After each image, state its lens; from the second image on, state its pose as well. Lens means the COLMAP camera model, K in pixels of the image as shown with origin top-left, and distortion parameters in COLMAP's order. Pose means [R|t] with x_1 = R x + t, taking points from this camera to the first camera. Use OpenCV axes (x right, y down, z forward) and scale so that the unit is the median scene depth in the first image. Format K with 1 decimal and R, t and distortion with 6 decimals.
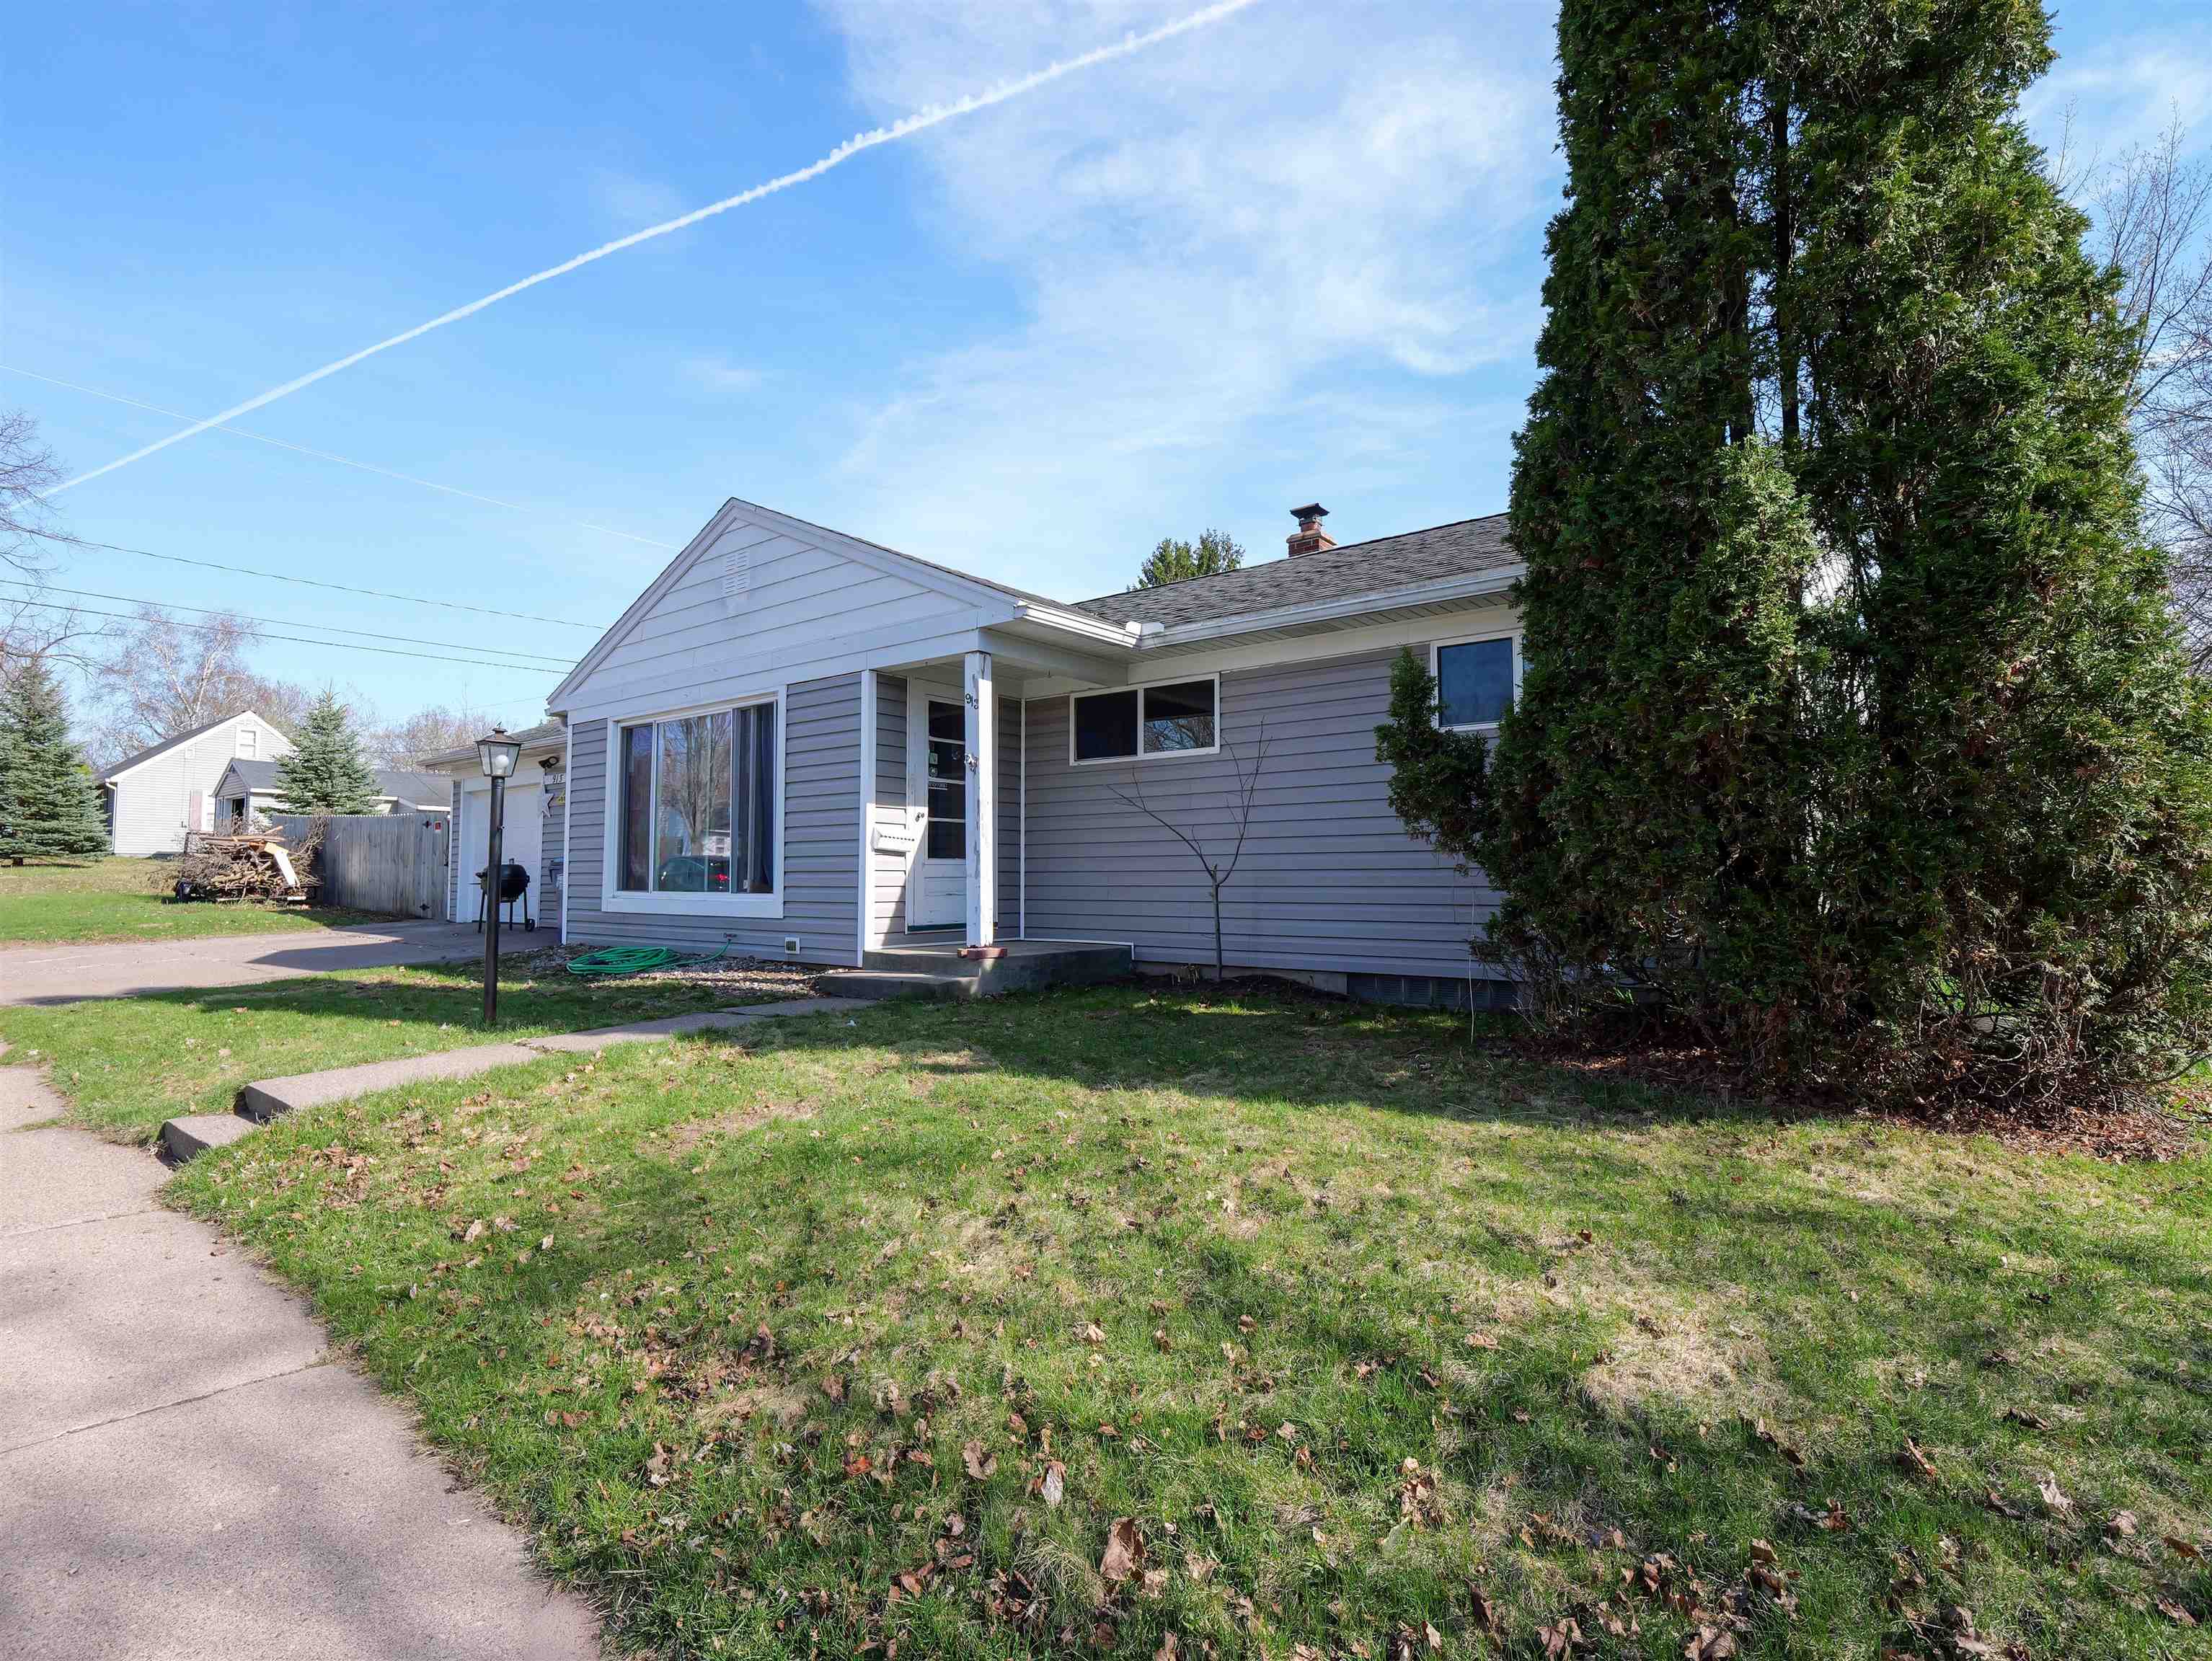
lens RADIAL K [[1077.5, 0, 1104.9], [0, 1077.5, 827.3], [0, 0, 1]] dist [-0.012424, -0.001561]
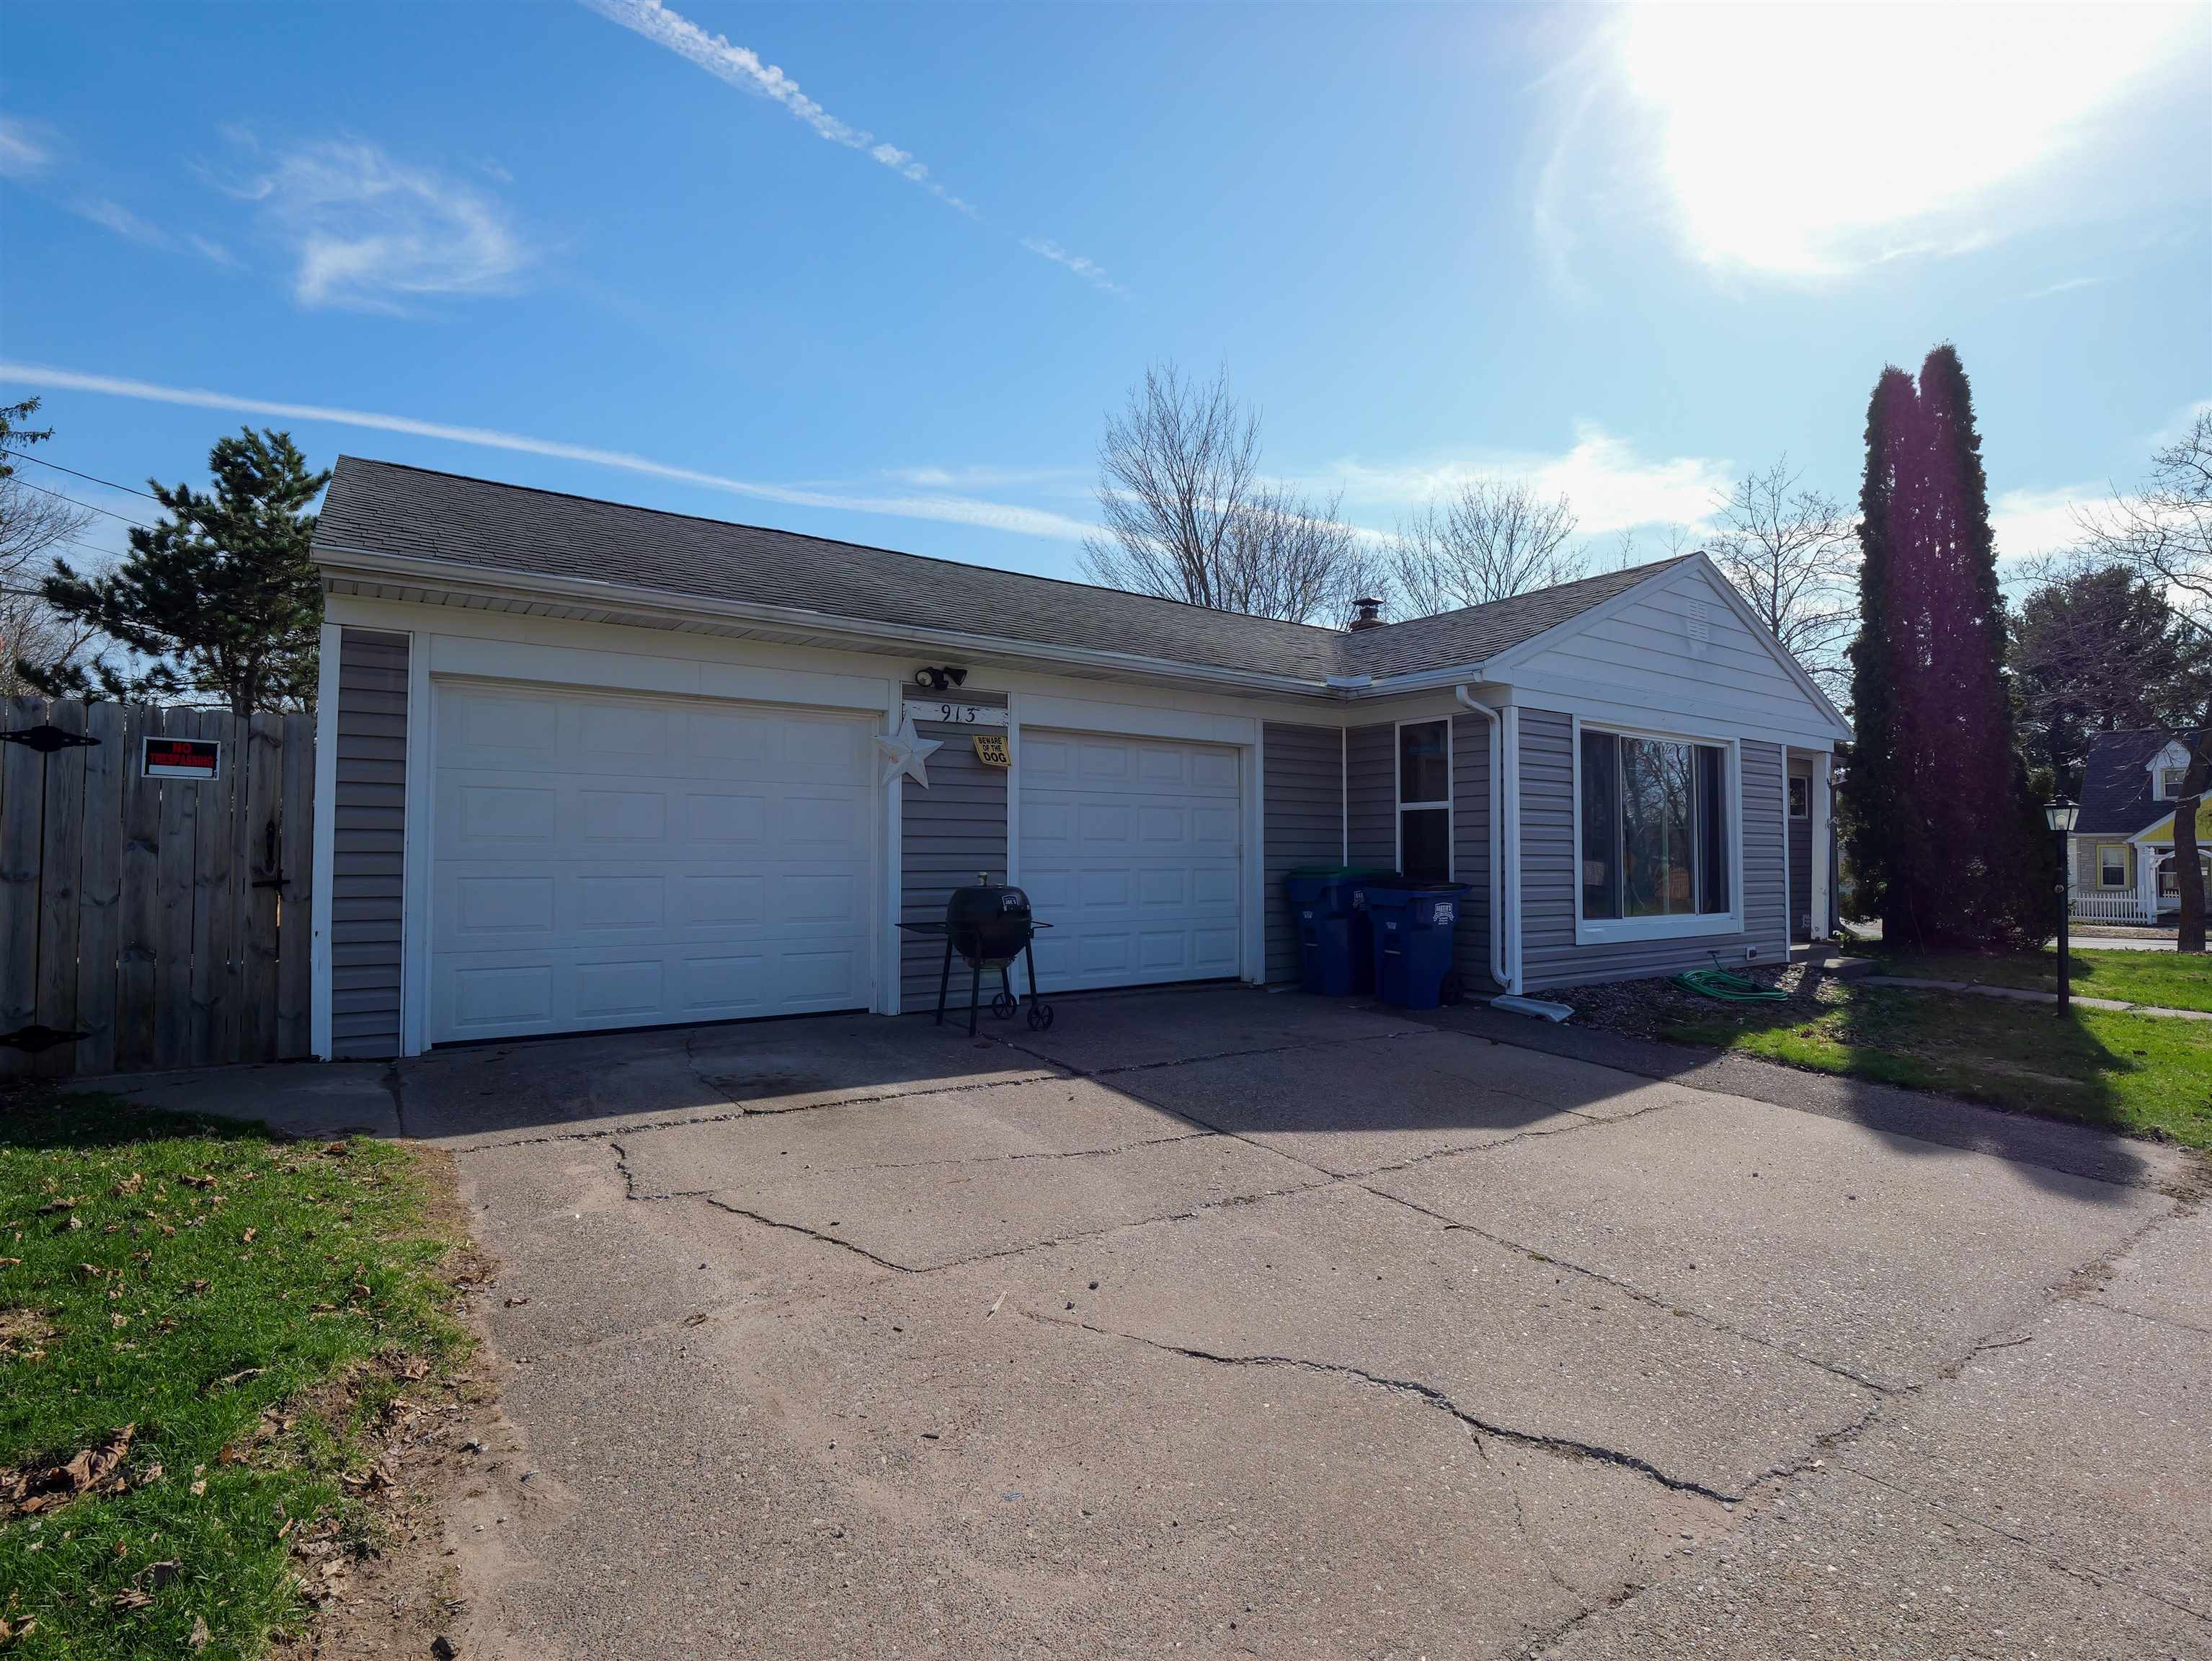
lens RADIAL K [[1077.7, 0, 1110.4], [0, 1077.7, 818.2], [0, 0, 1]] dist [-0.012424, -0.001561]
pose [[0.302094, 0.039483, 0.952460, -1.294042], [-0.051253, 0.998369, -0.025131, 0.018163], [-0.951899, -0.041224, 0.303625, 1.021596]]
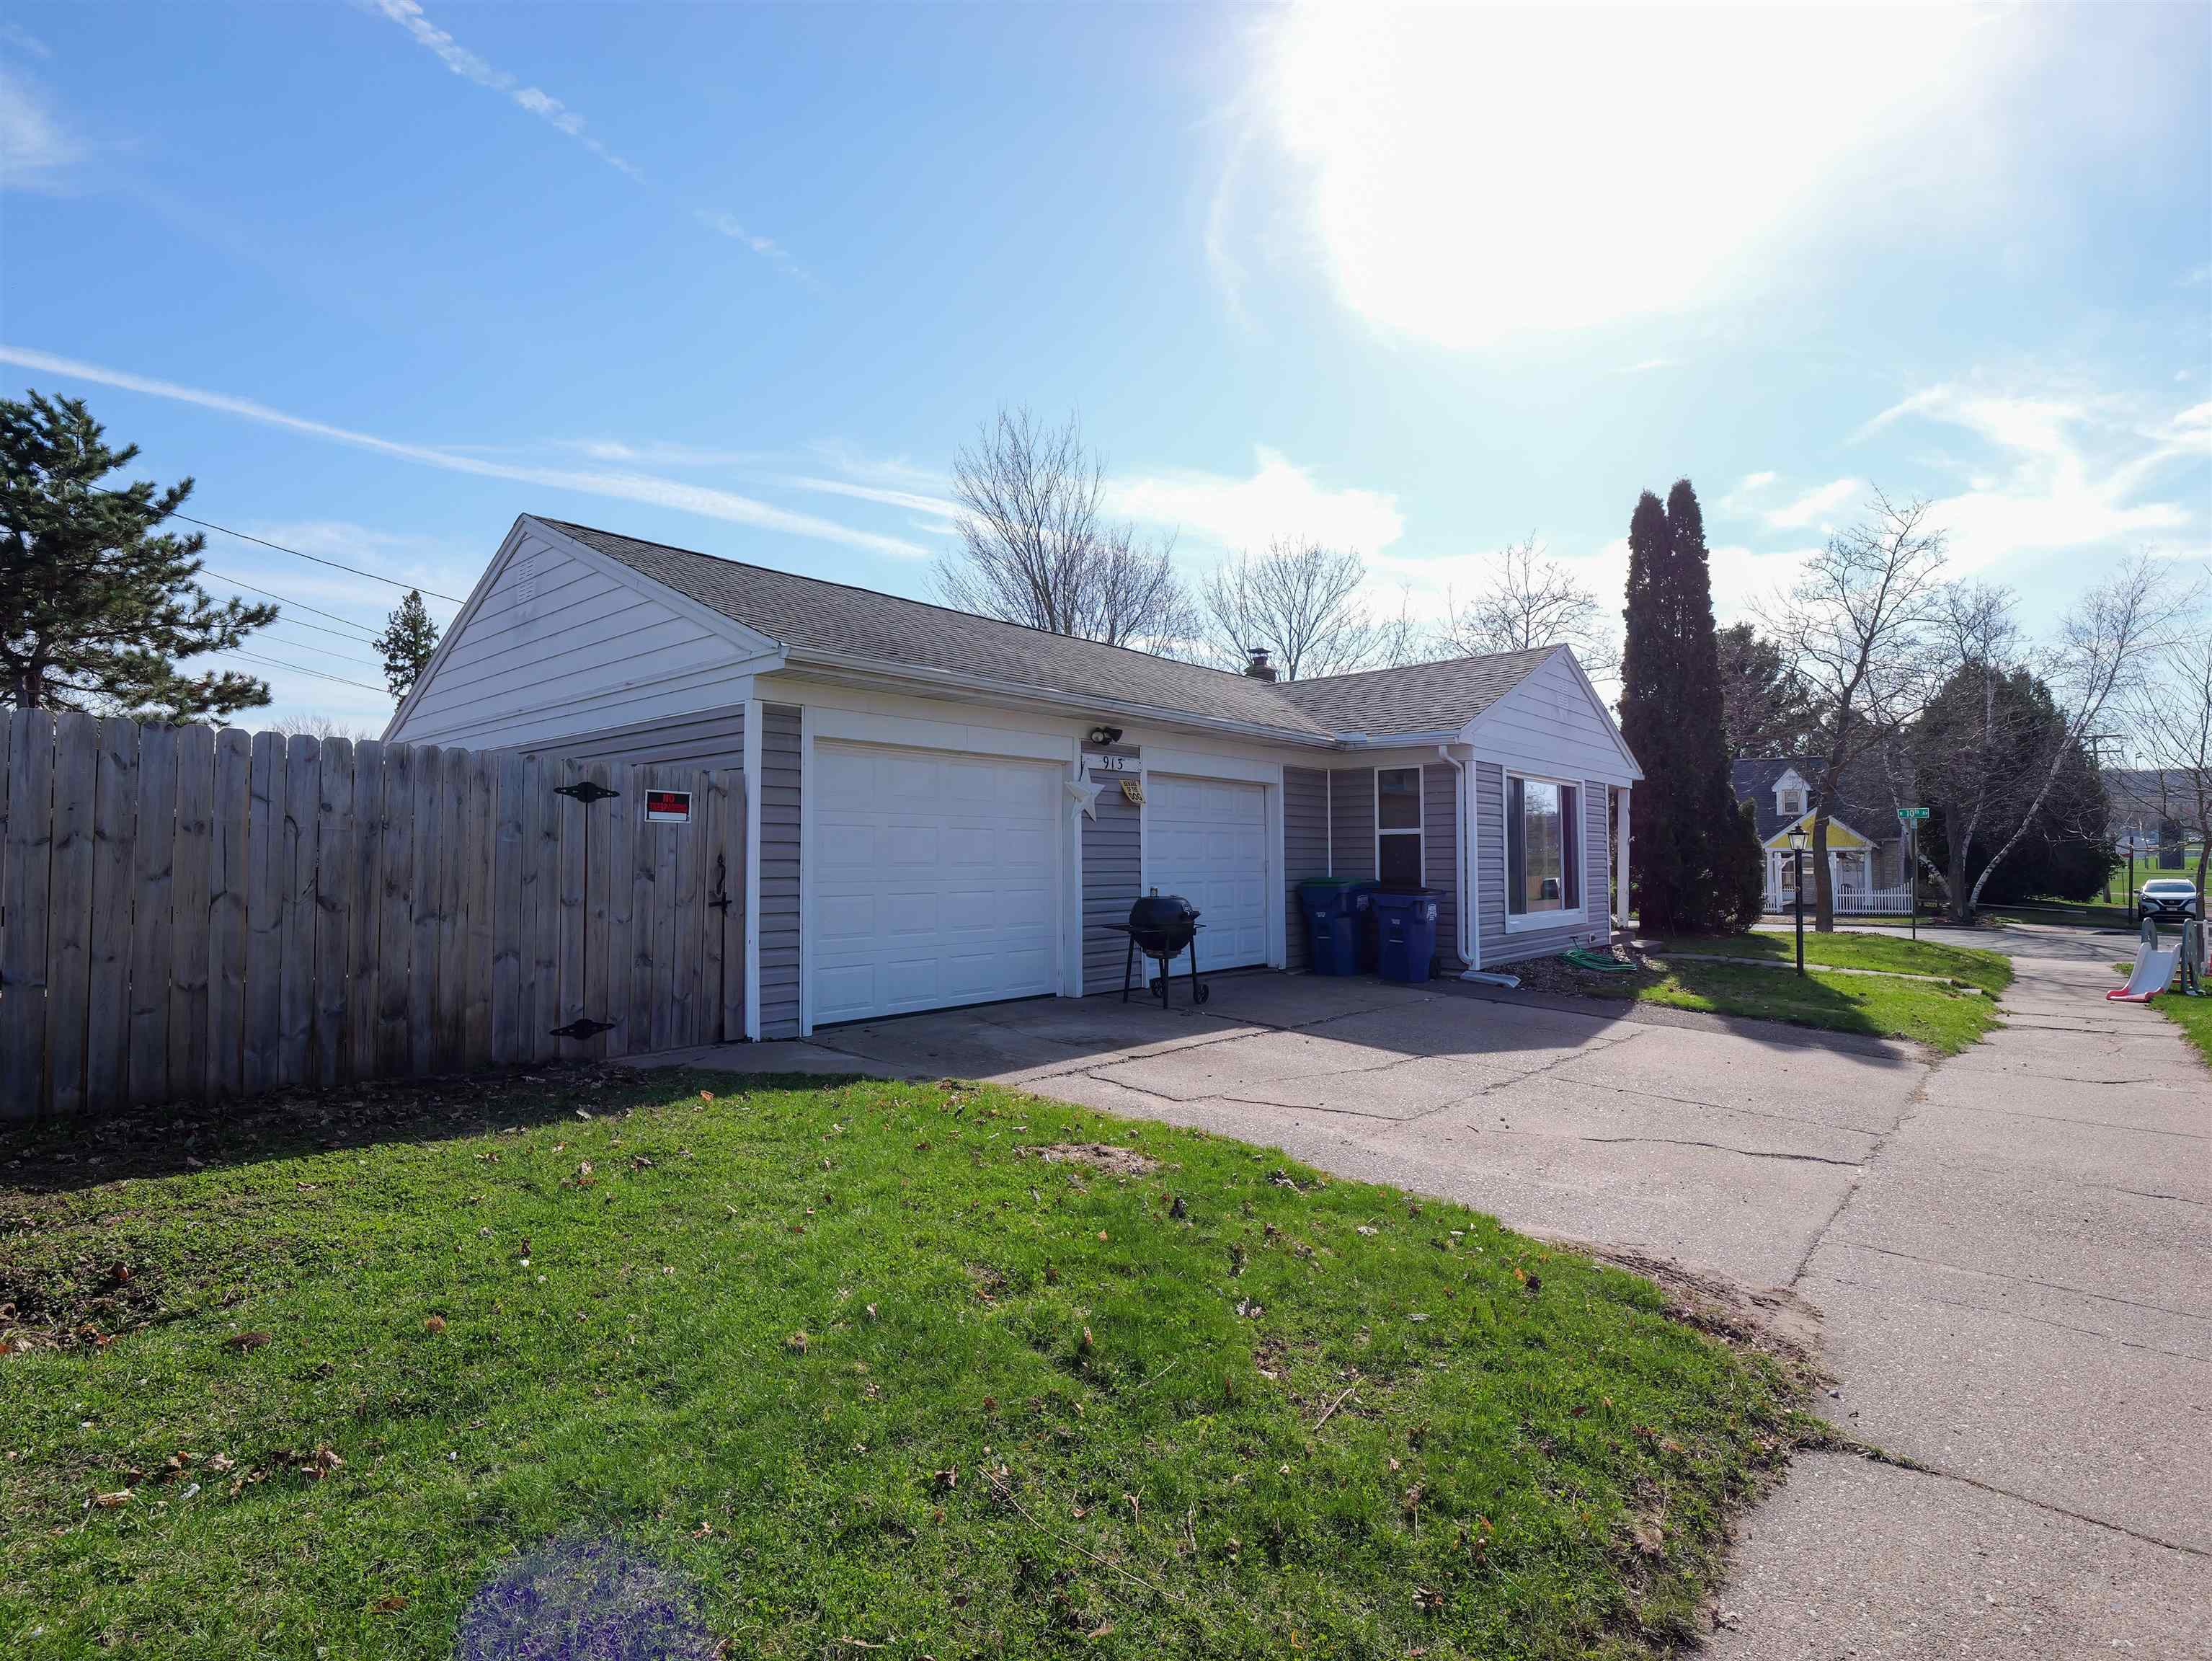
lens RADIAL K [[1077.7, 0, 1100.9], [0, 1077.7, 821.2], [0, 0, 1]] dist [-0.012424, -0.001561]
pose [[0.069666, 0.038886, 0.996812, -1.553222], [-0.048490, 0.998191, -0.035550, 0.019036], [-0.996391, -0.045858, 0.071426, 1.268538]]
